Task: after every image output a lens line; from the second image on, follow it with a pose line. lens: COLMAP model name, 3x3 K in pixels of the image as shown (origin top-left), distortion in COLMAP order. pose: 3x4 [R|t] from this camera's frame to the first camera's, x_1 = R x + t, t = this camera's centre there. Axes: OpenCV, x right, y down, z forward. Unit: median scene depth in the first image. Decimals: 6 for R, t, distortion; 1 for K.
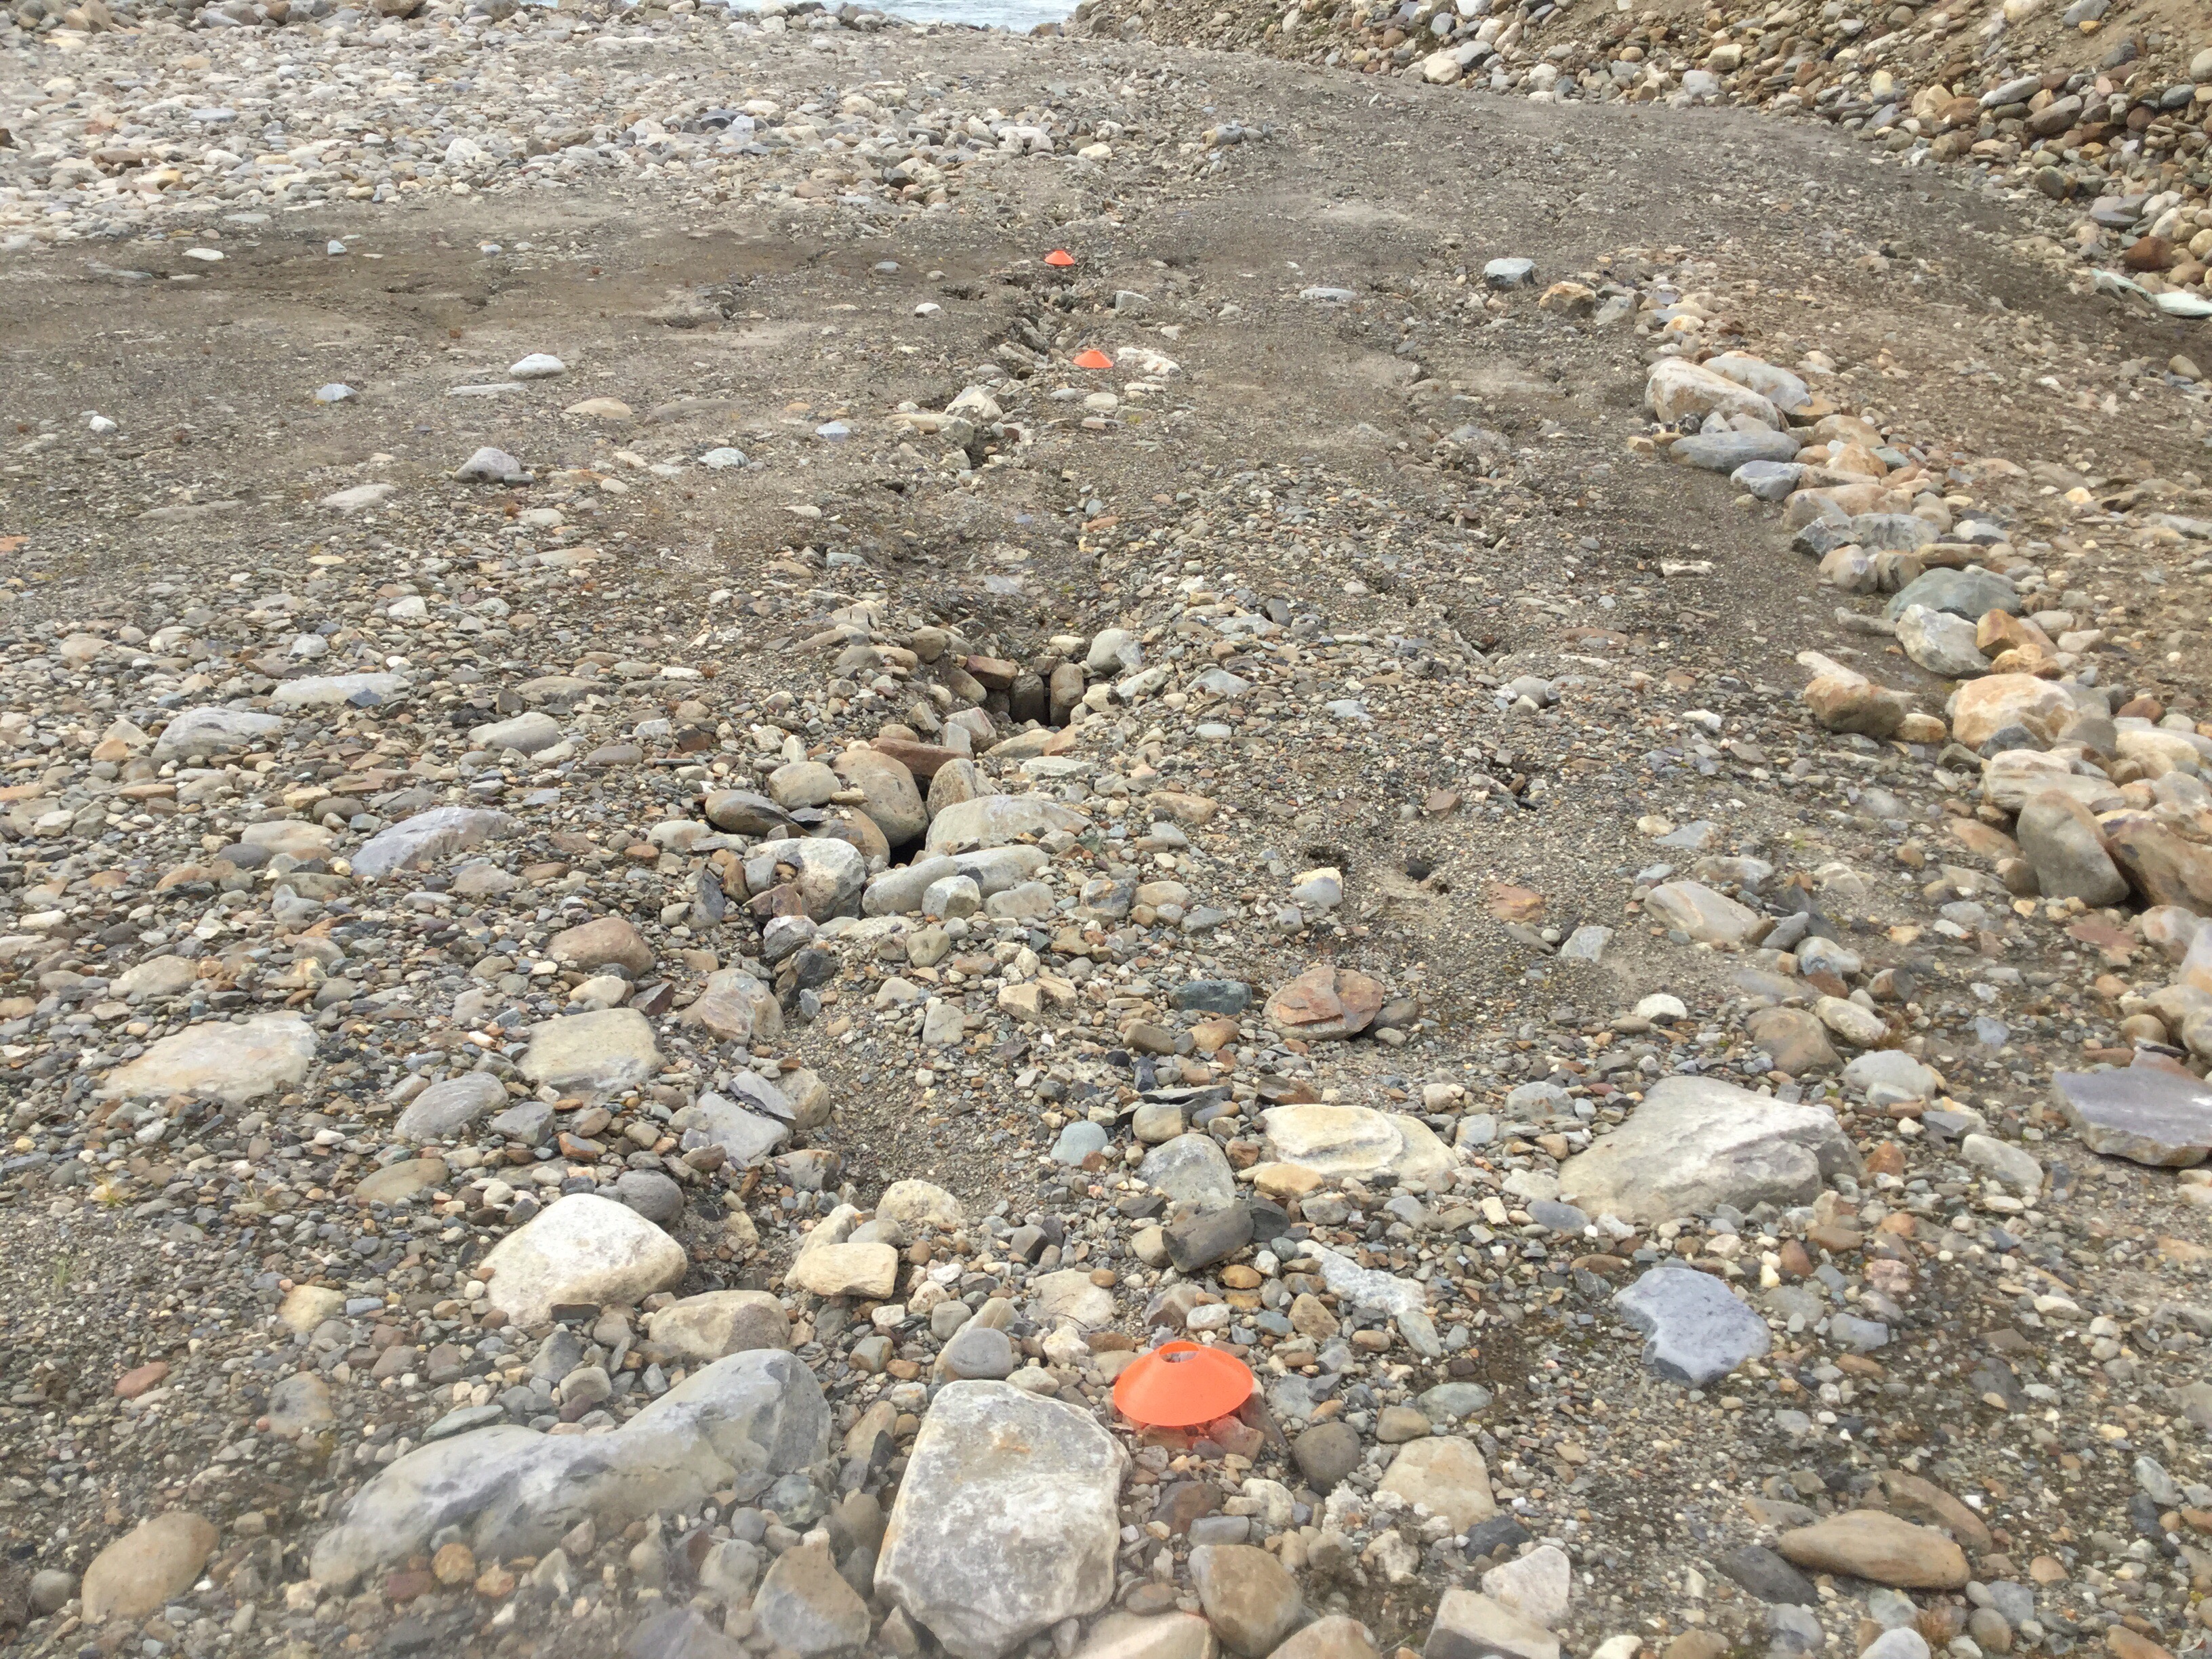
lens RADIAL K [[2027.6, 0, 1106.2], [0, 2027.6, 855.3], [0, 0, 1]] dist [0.038942, -0.065680]
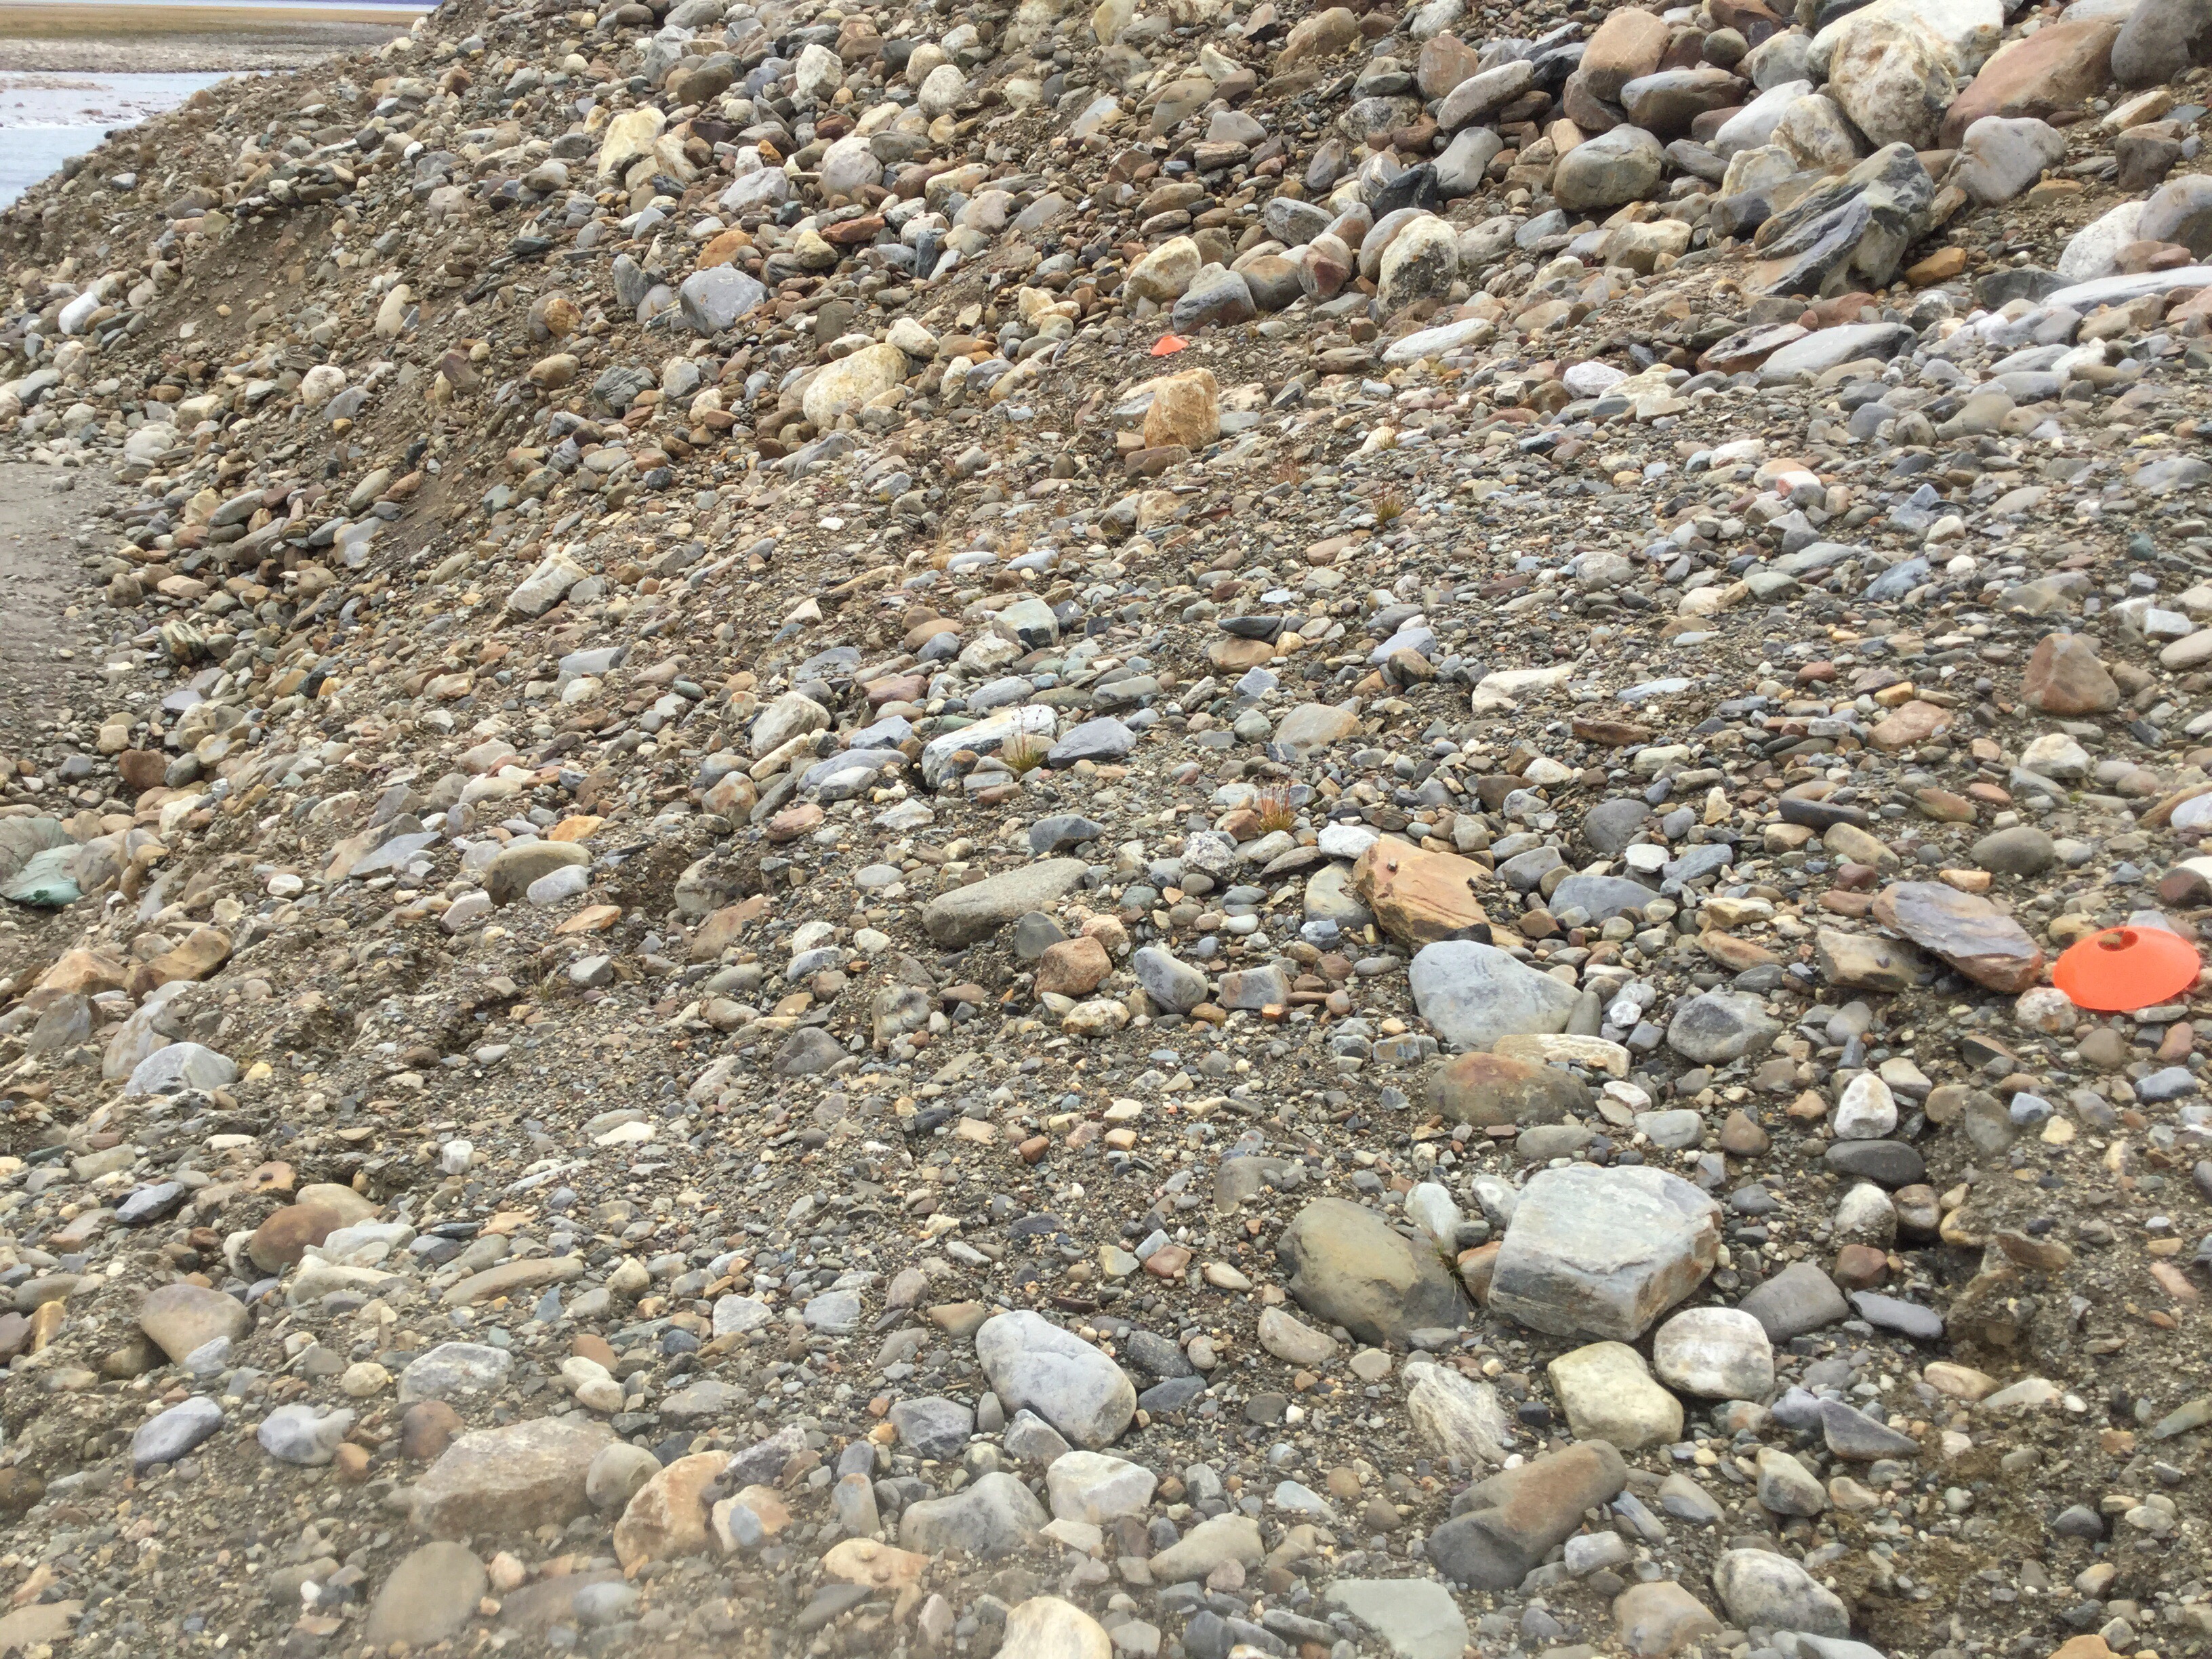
lens RADIAL K [[2021.1, 0, 1106.0], [0, 2021.1, 829.5], [0, 0, 1]] dist [0.136458, -0.274657]
pose [[0.972862, -0.081962, 0.216383, 0.702357], [0.098766, 0.992784, -0.068007, -0.180920], [-0.209248, 0.087533, 0.973937, 0.146871]]
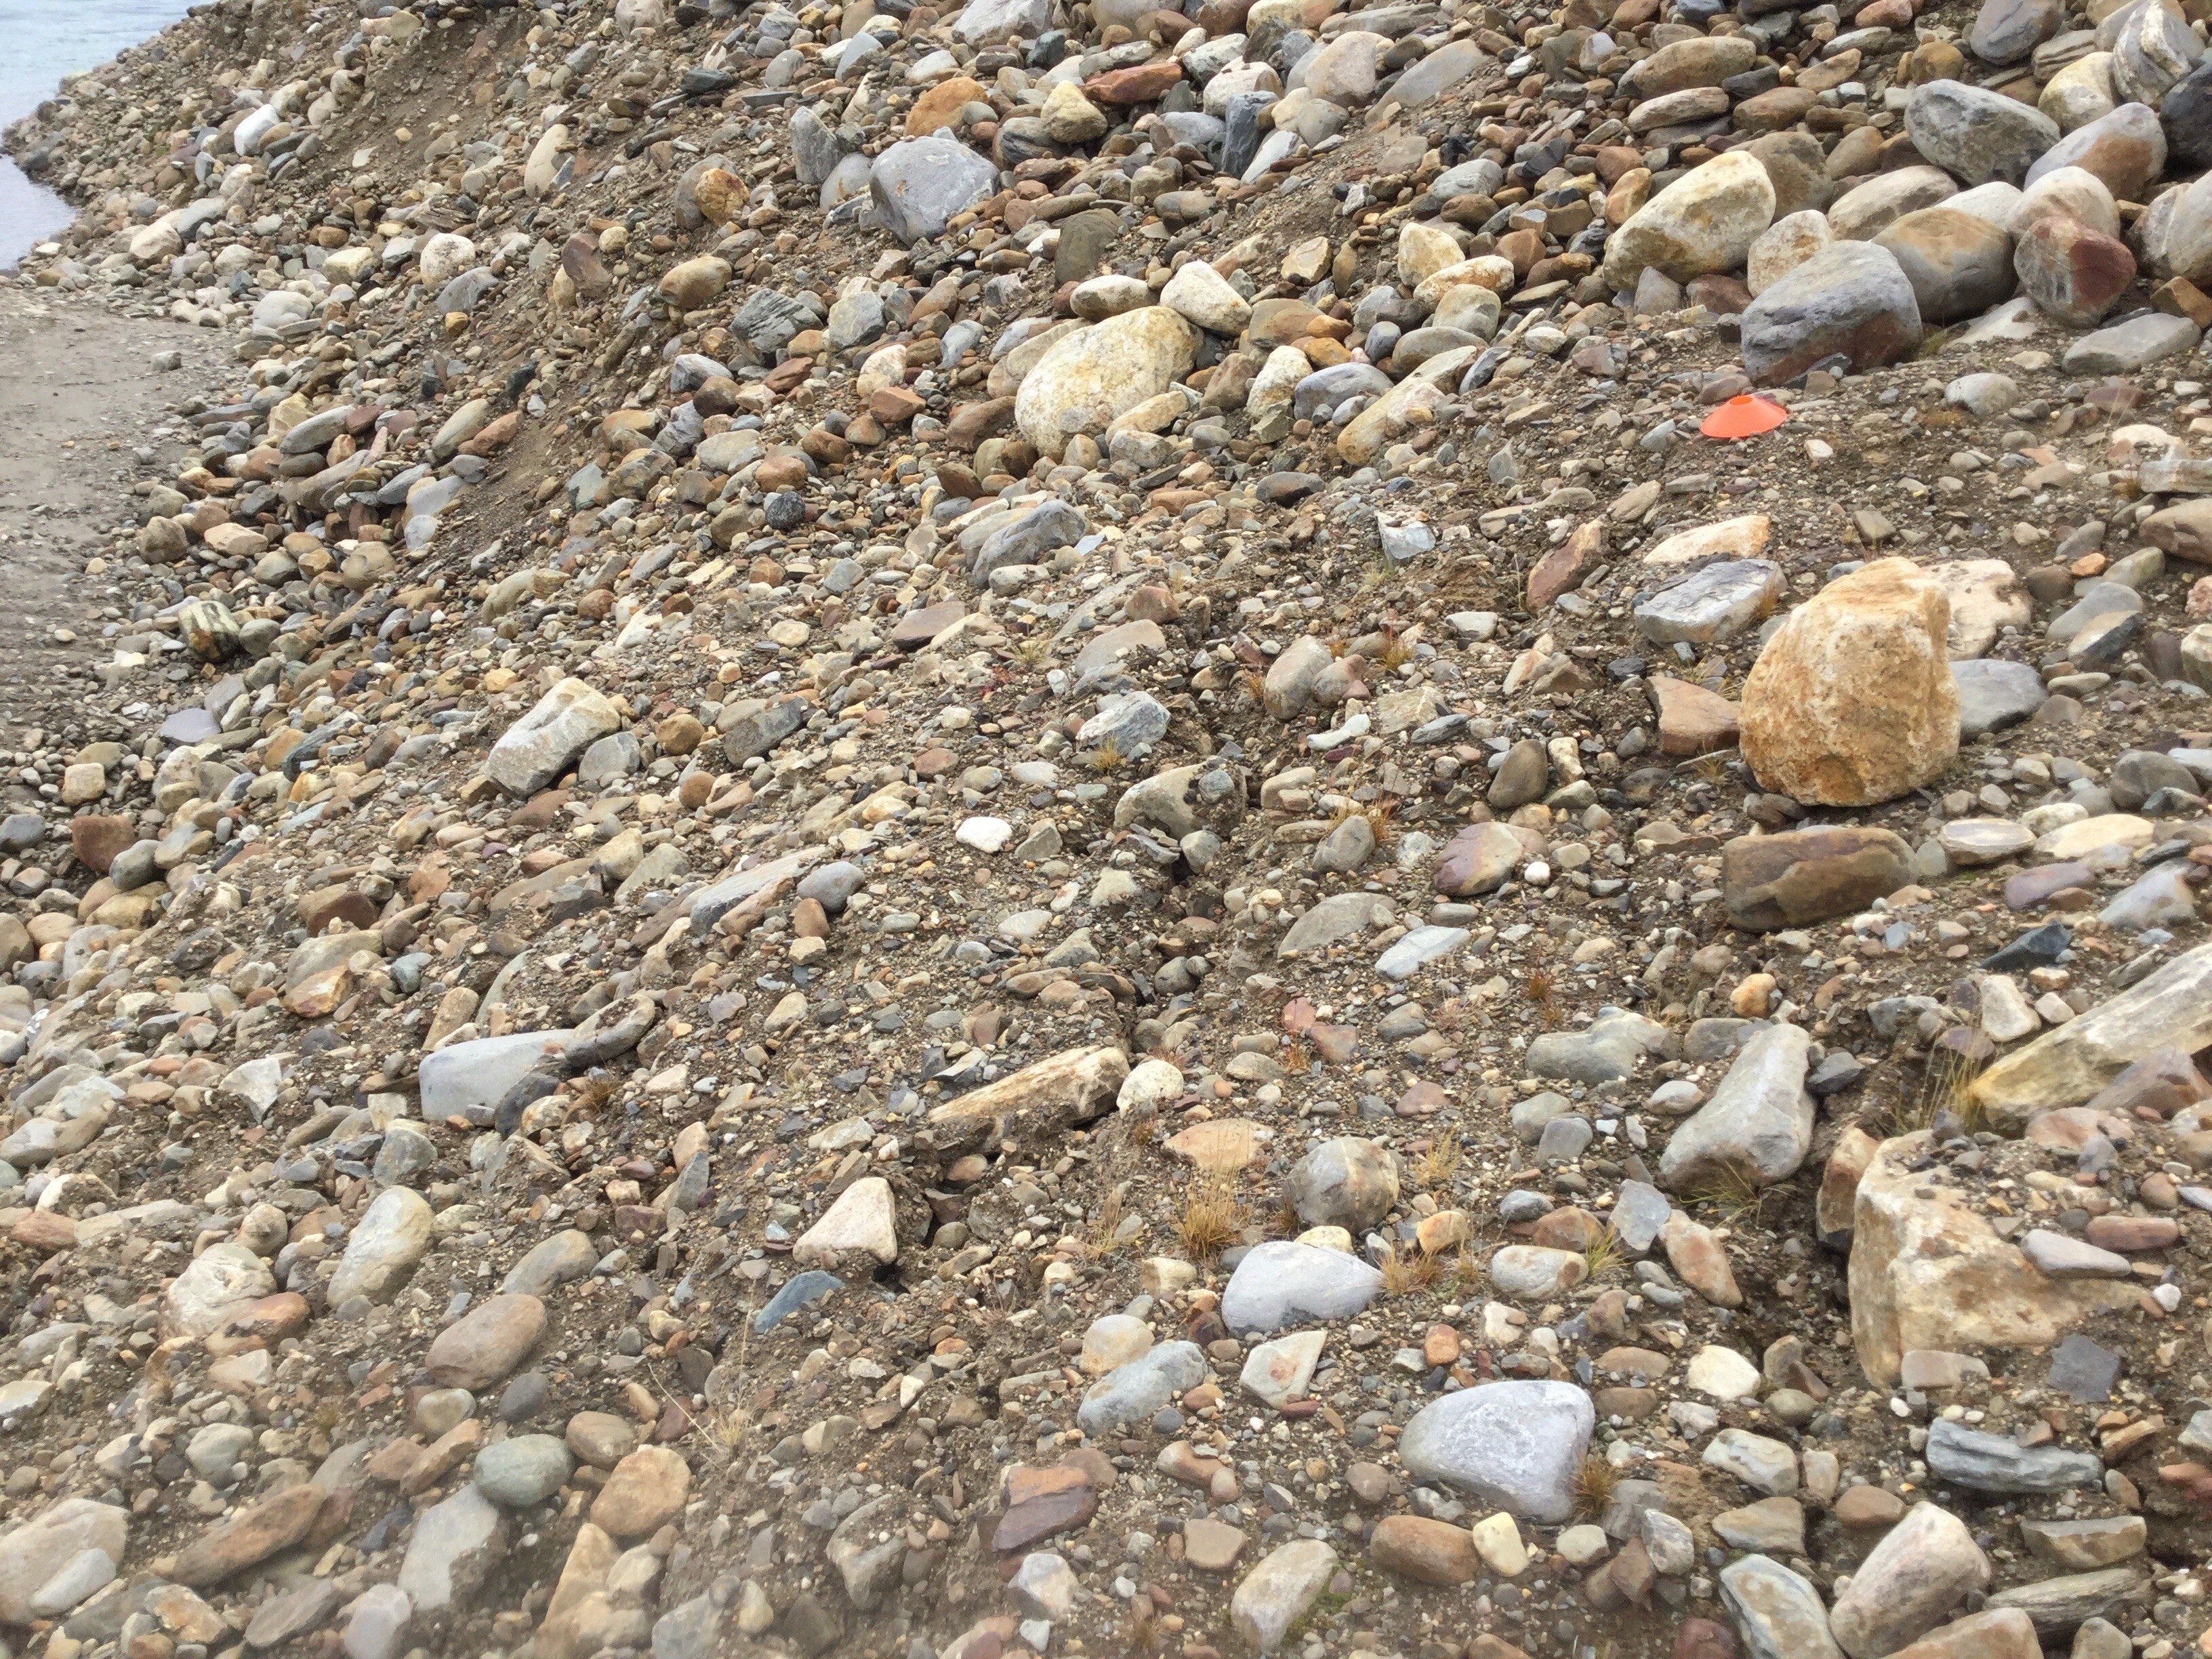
lens RADIAL K [[1993.5, 0, 1113.0], [0, 1993.5, 851.9], [0, 0, 1]] dist [0.121773, -0.245359]
pose [[0.996082, -0.030208, 0.083110, 0.746053], [0.028073, 0.999248, 0.026733, -0.299682], [-0.083855, -0.024295, 0.996182, 0.416381]]
